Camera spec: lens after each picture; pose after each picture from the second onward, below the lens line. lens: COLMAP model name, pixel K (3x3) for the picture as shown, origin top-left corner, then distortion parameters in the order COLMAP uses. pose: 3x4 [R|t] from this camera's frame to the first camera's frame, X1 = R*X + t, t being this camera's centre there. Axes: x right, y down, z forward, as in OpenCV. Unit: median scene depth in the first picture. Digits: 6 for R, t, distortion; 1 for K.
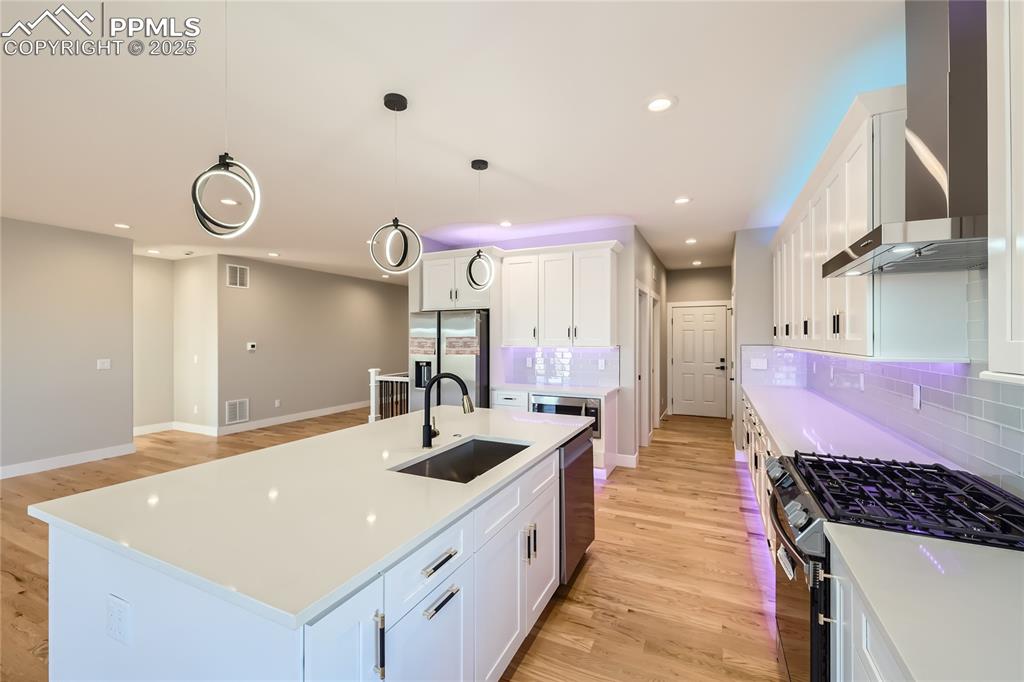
lens RADIAL K [[432.6, 0, 511.2], [0, 432.6, 335.8], [0, 0, 1]] dist [0.000661, -0.000833]
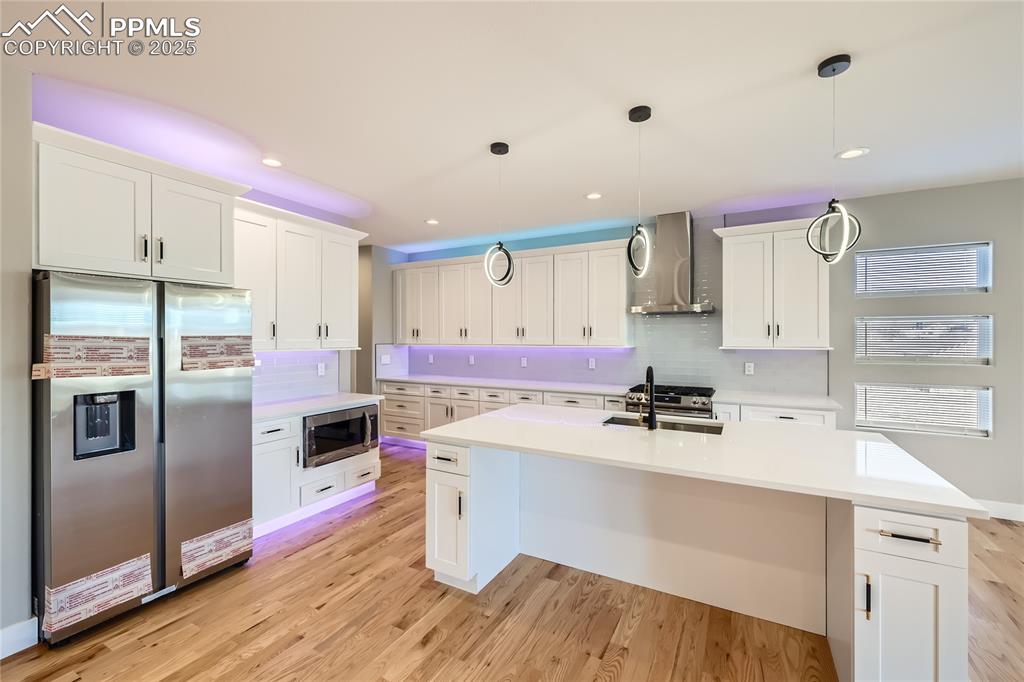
lens RADIAL K [[432.6, 0, 510.0], [0, 432.6, 340.4], [0, 0, 1]] dist [0.000661, -0.000833]
pose [[0.047429, -0.004912, 0.998863, -0.627877], [-0.004715, 0.999976, 0.005141, 0.003764], [-0.998863, -0.004954, 0.047405, 0.597639]]
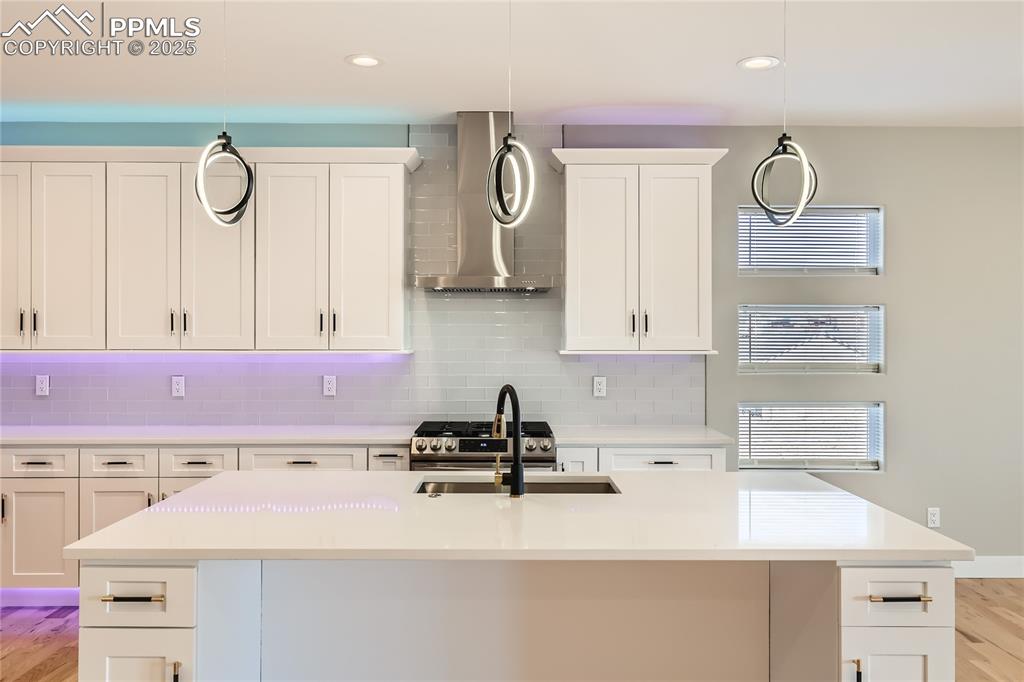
lens RADIAL K [[880.6, 0, 511.6], [0, 880.6, 337.9], [0, 0, 1]] dist [-0.001393, 0.010424]
pose [[-0.452578, -0.001513, 0.891724, -0.633085], [-0.006071, 0.999981, -0.001385, 0.005016], [-0.891704, -0.006040, -0.452578, 0.684326]]
